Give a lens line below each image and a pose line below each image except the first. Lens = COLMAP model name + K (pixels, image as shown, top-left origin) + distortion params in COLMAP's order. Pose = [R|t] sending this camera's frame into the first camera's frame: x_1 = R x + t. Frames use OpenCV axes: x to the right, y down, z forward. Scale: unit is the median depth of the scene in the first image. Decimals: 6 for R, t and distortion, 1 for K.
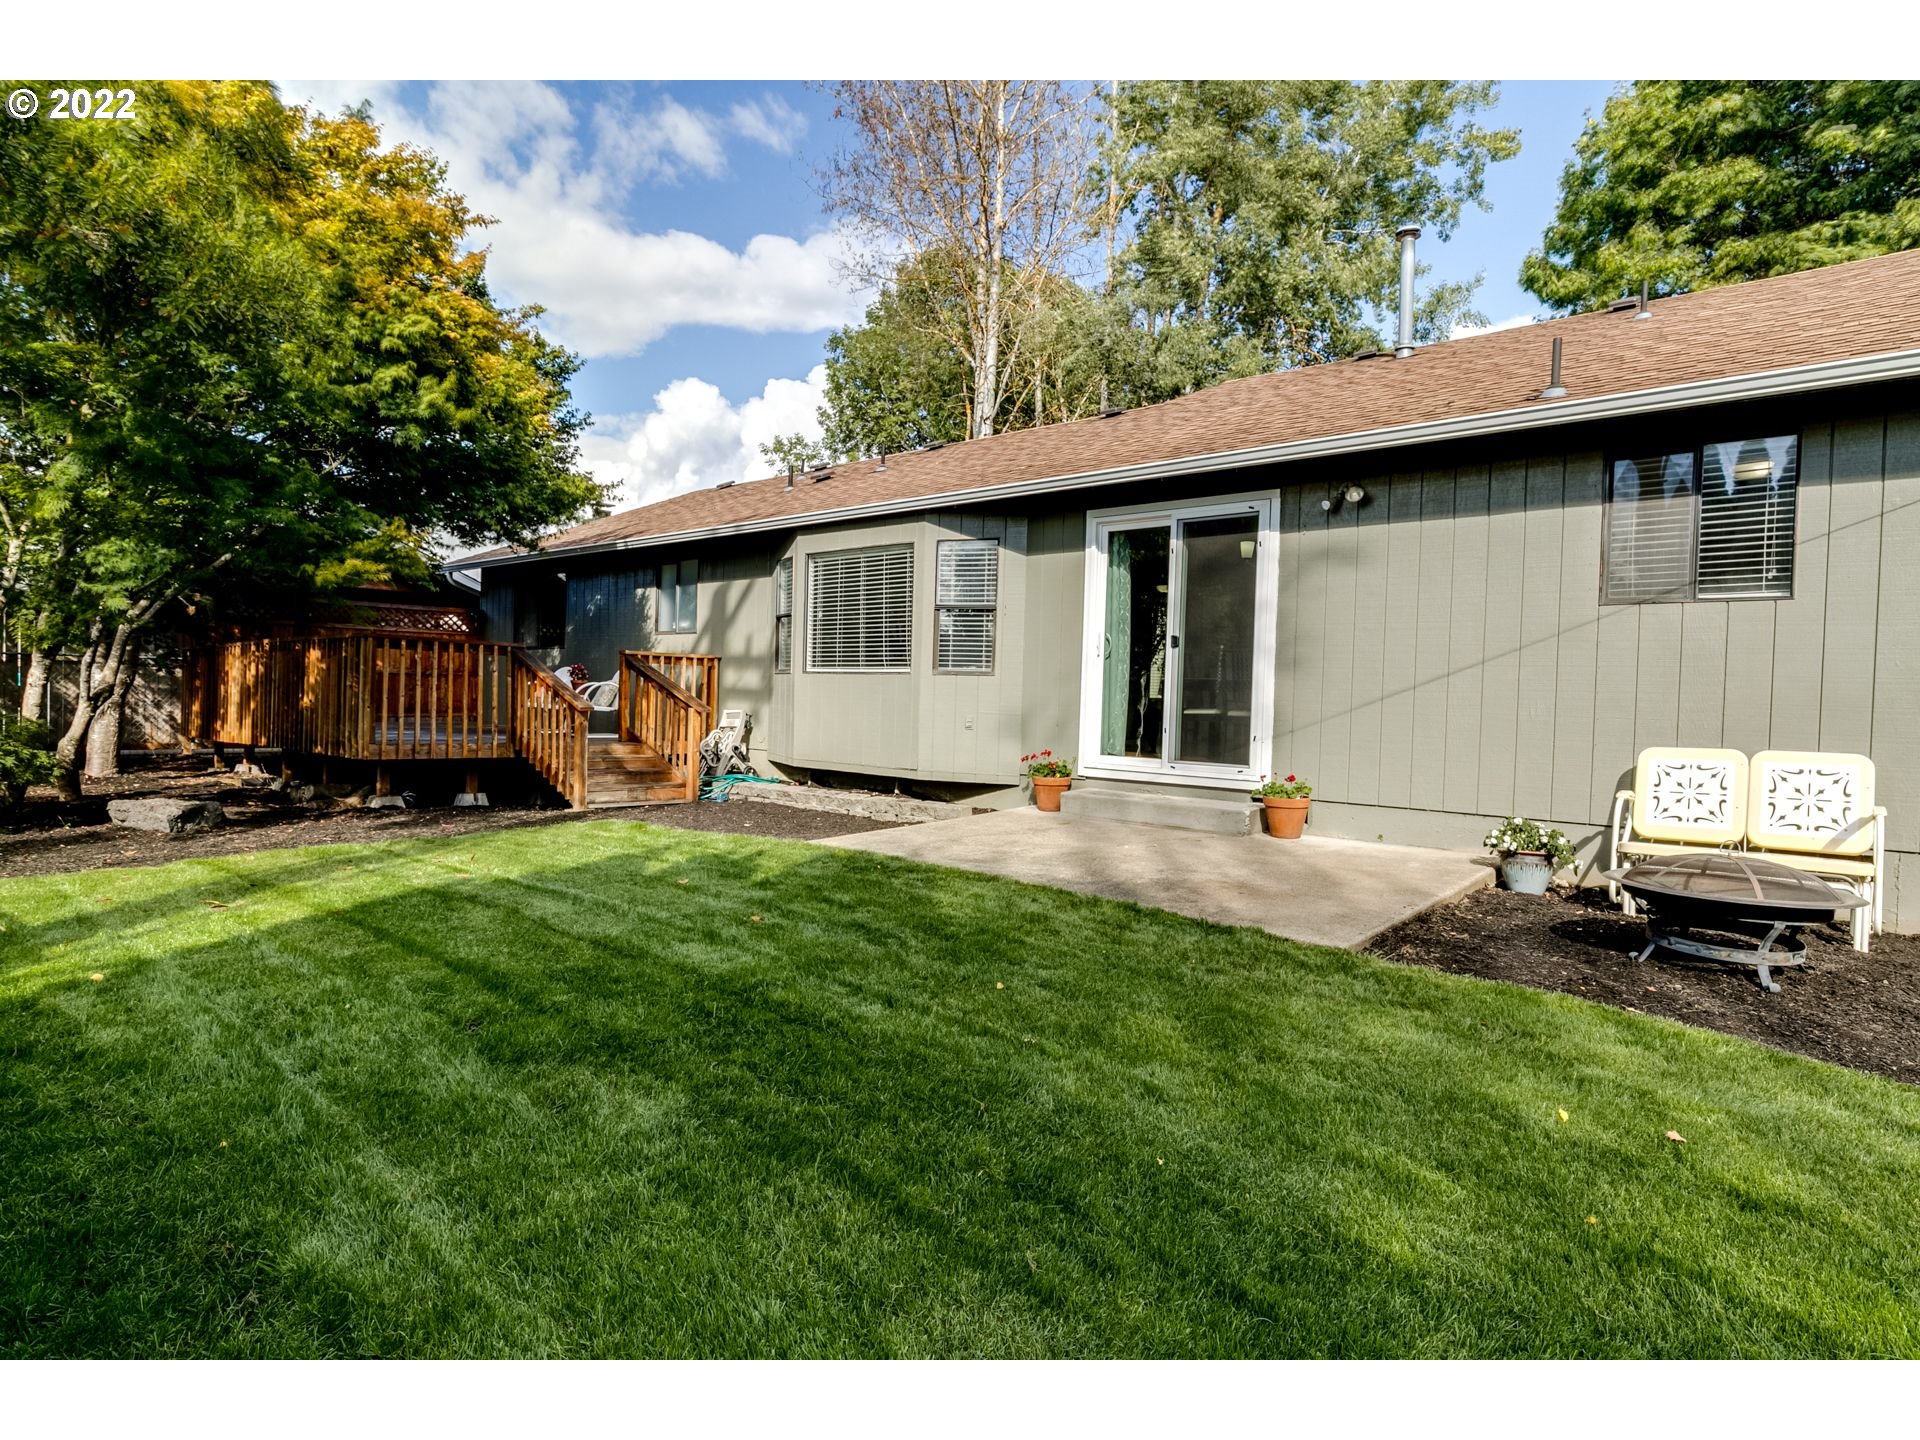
lens RADIAL K [[1006.2, 0, 962.1], [0, 1006.2, 707.6], [0, 0, 1]] dist [0.005351, 0.006734]
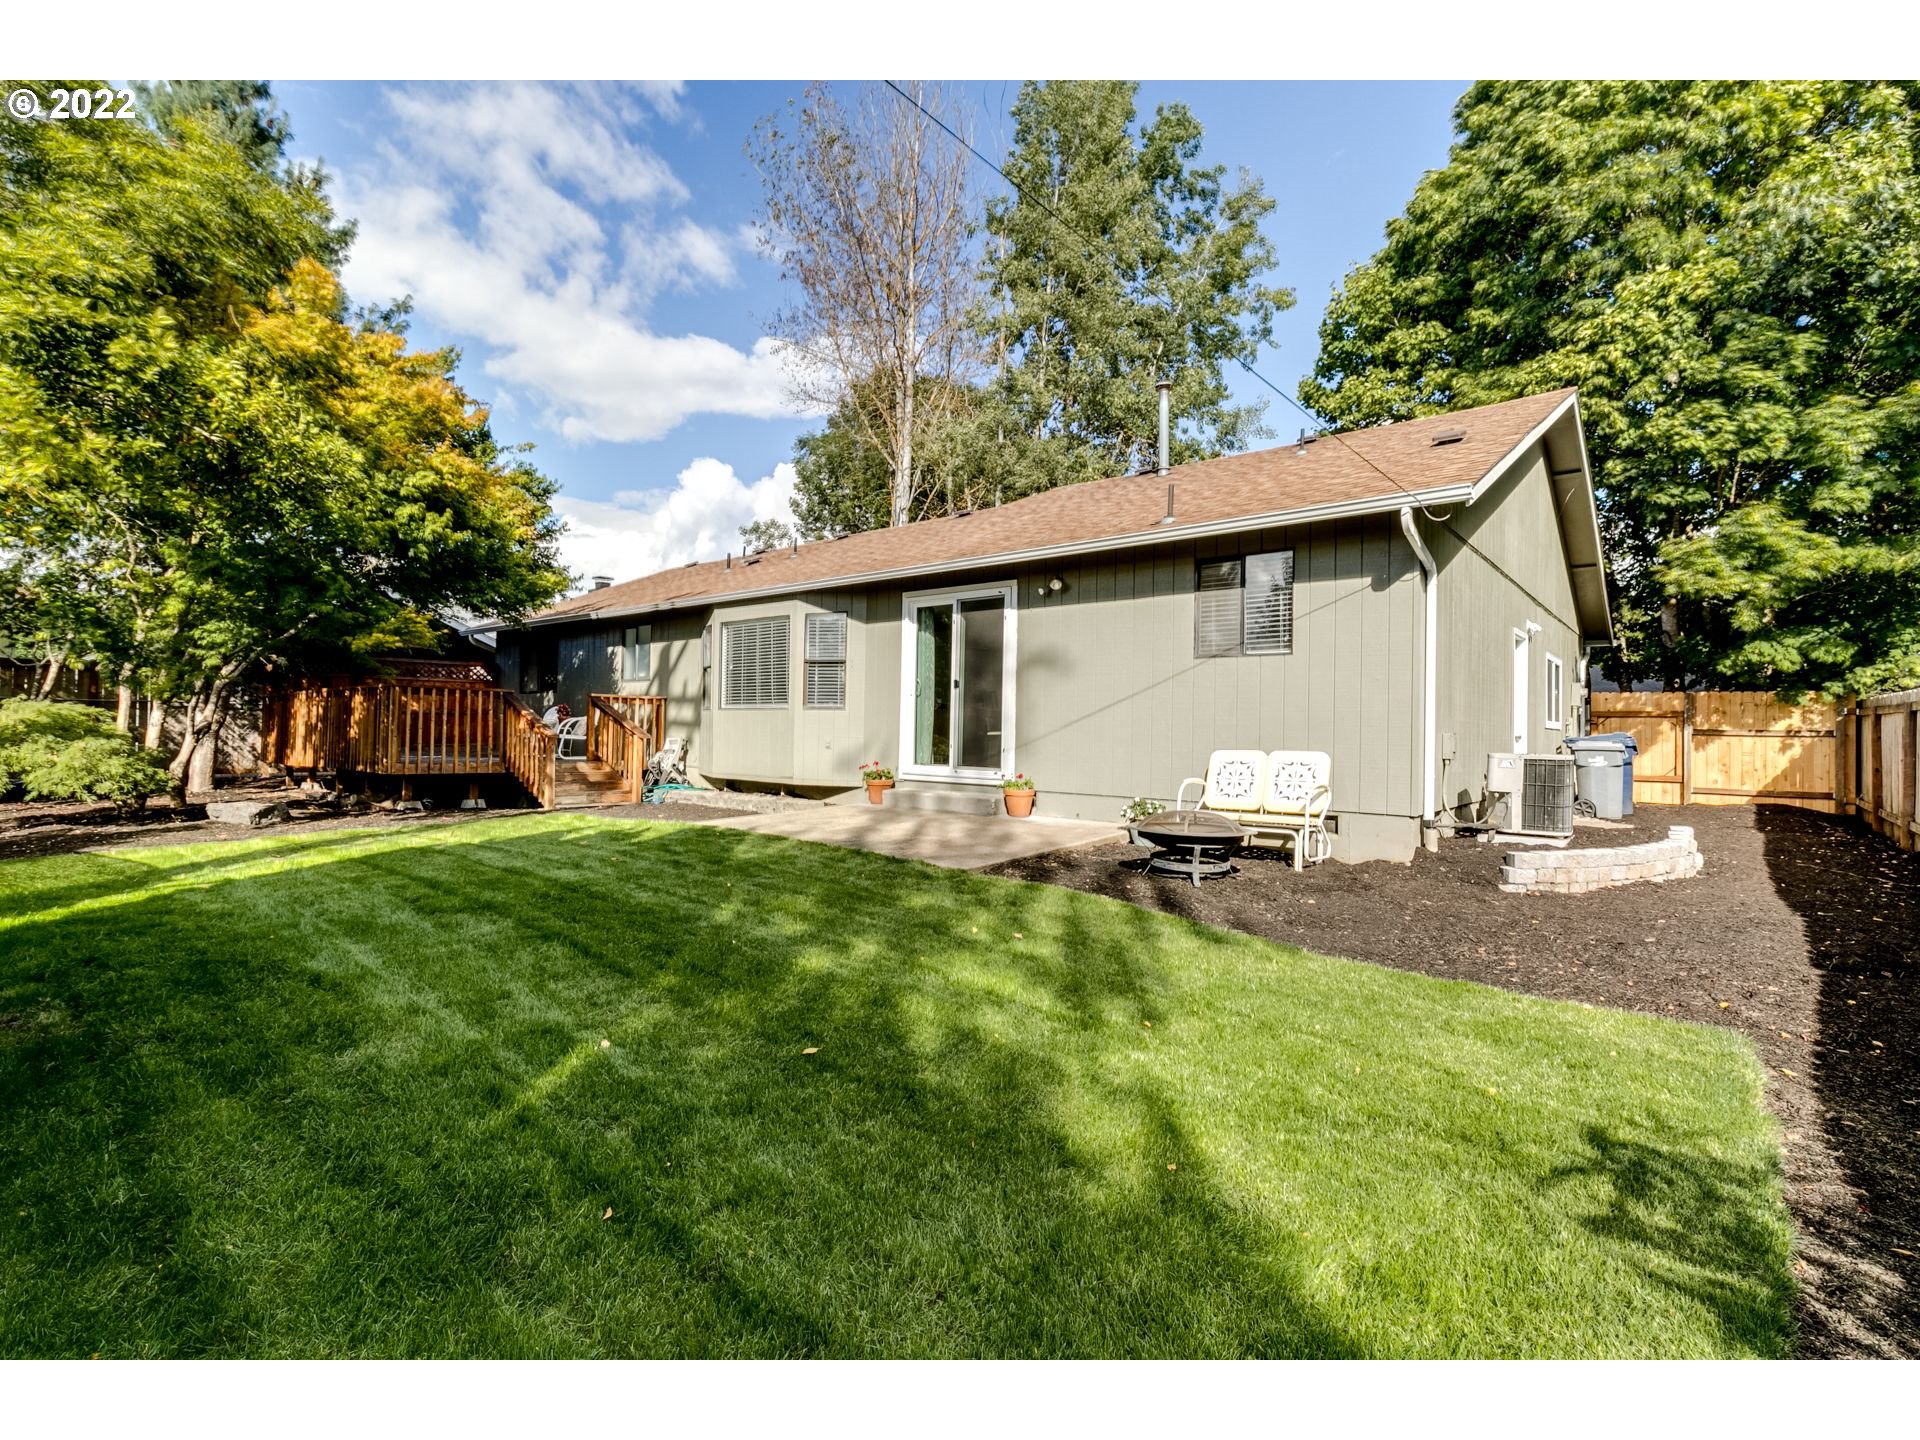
lens RADIAL K [[861.7, 0, 957.9], [0, 861.7, 727.3], [0, 0, 1]] dist [0.005231, -0.001530]
pose [[0.999776, -0.010311, 0.018471, 0.176188], [0.010569, 0.999847, -0.013964, 0.012543], [-0.018324, 0.014156, 0.999732, -0.217510]]
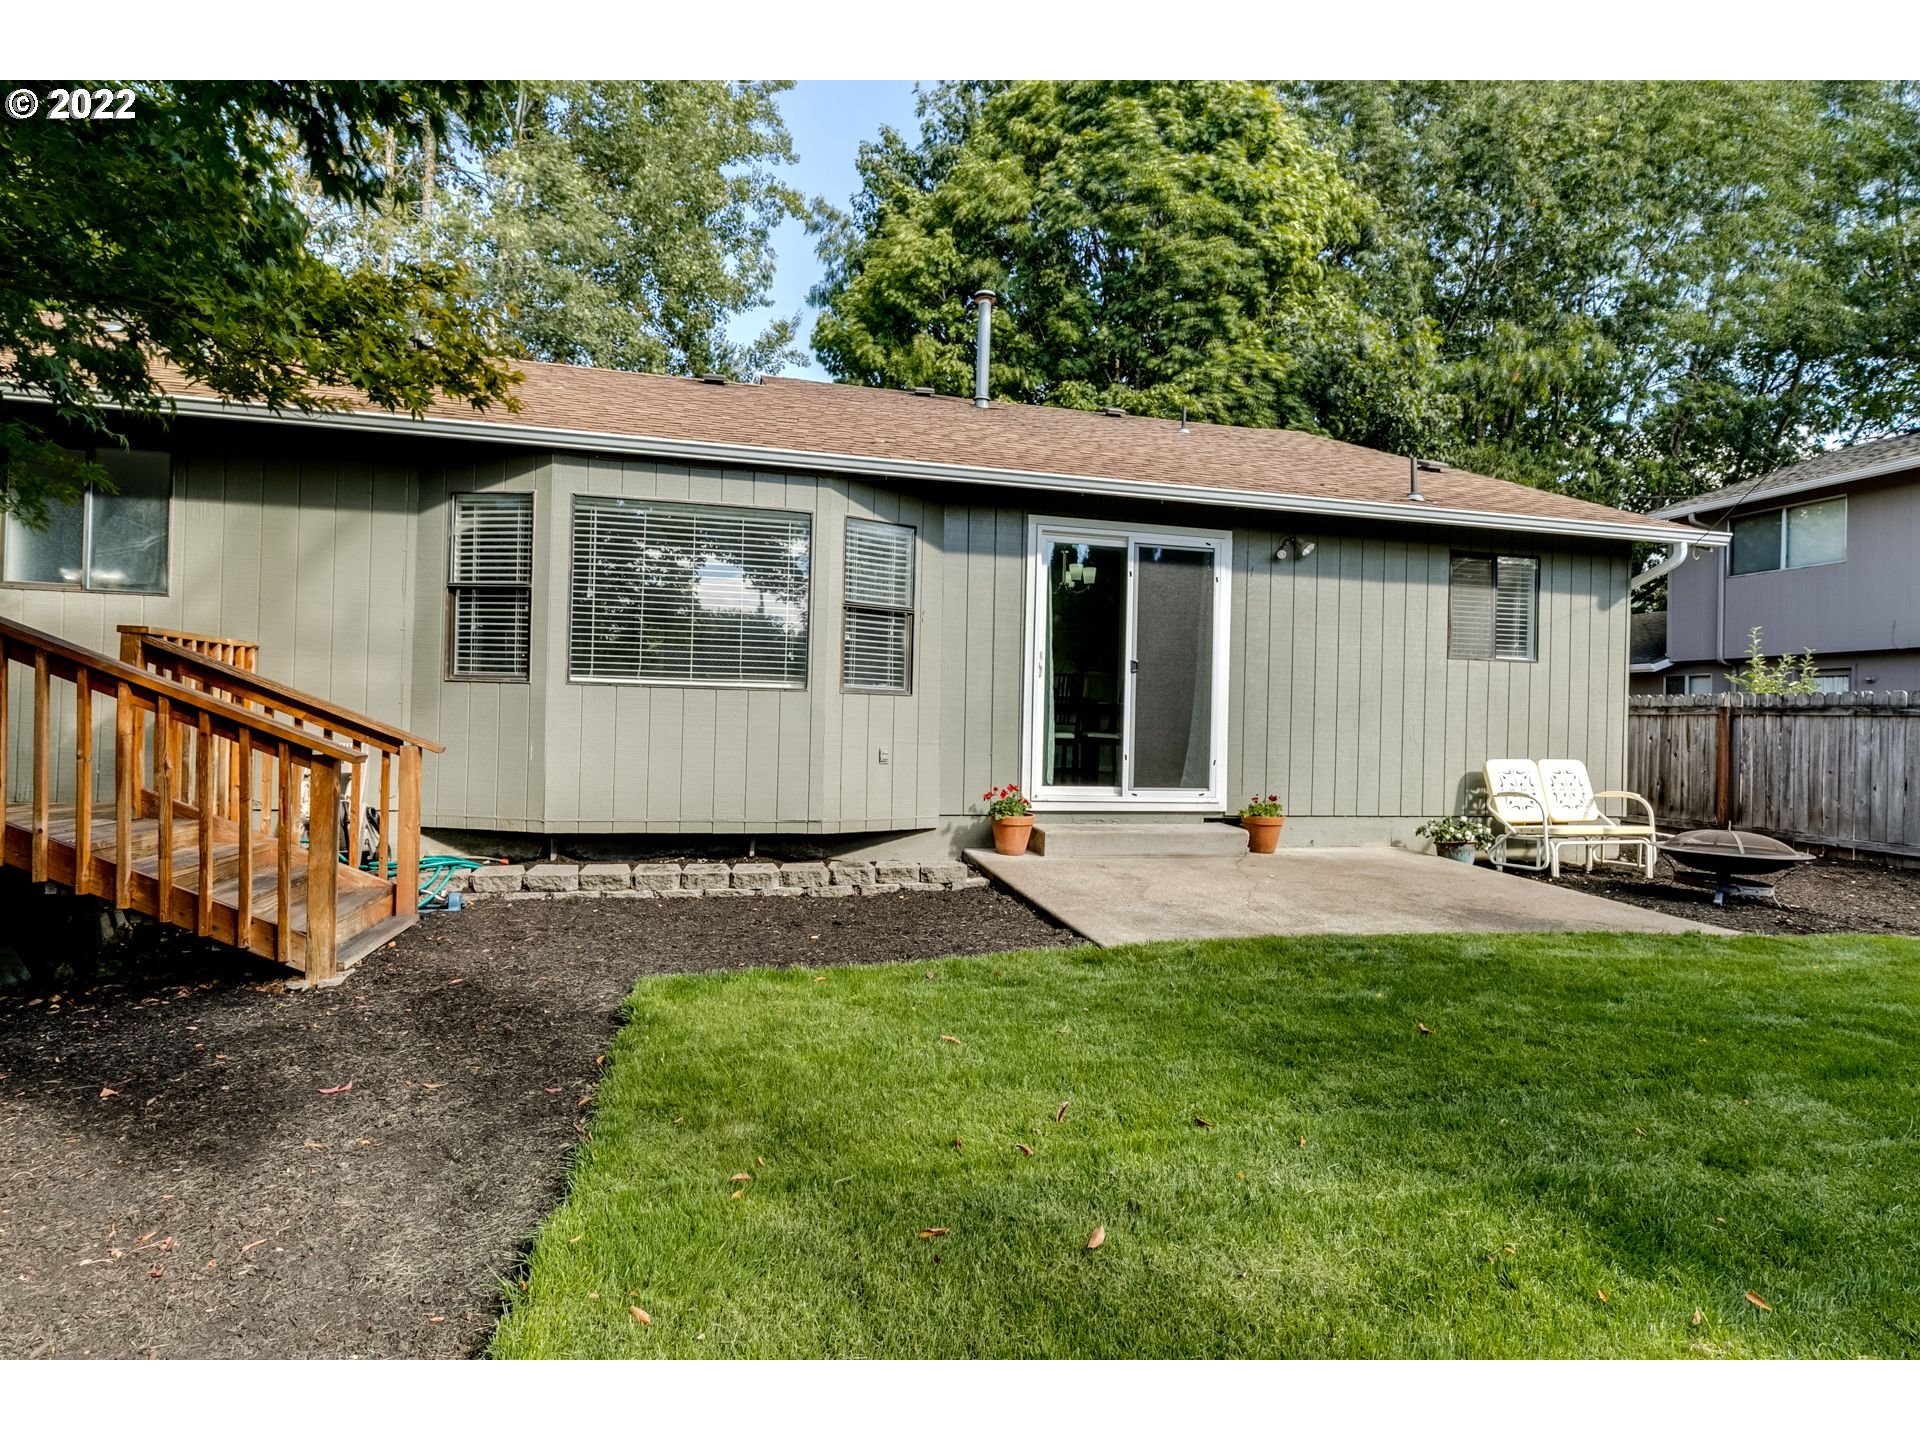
lens RADIAL K [[1006.2, 0, 961.6], [0, 1006.2, 719.7], [0, 0, 1]] dist [0.005351, 0.006734]
pose [[0.585954, -0.002831, 0.810339, -0.631305], [0.001095, 0.999996, 0.002702, -0.015581], [-0.810343, -0.000696, 0.585955, 0.518054]]
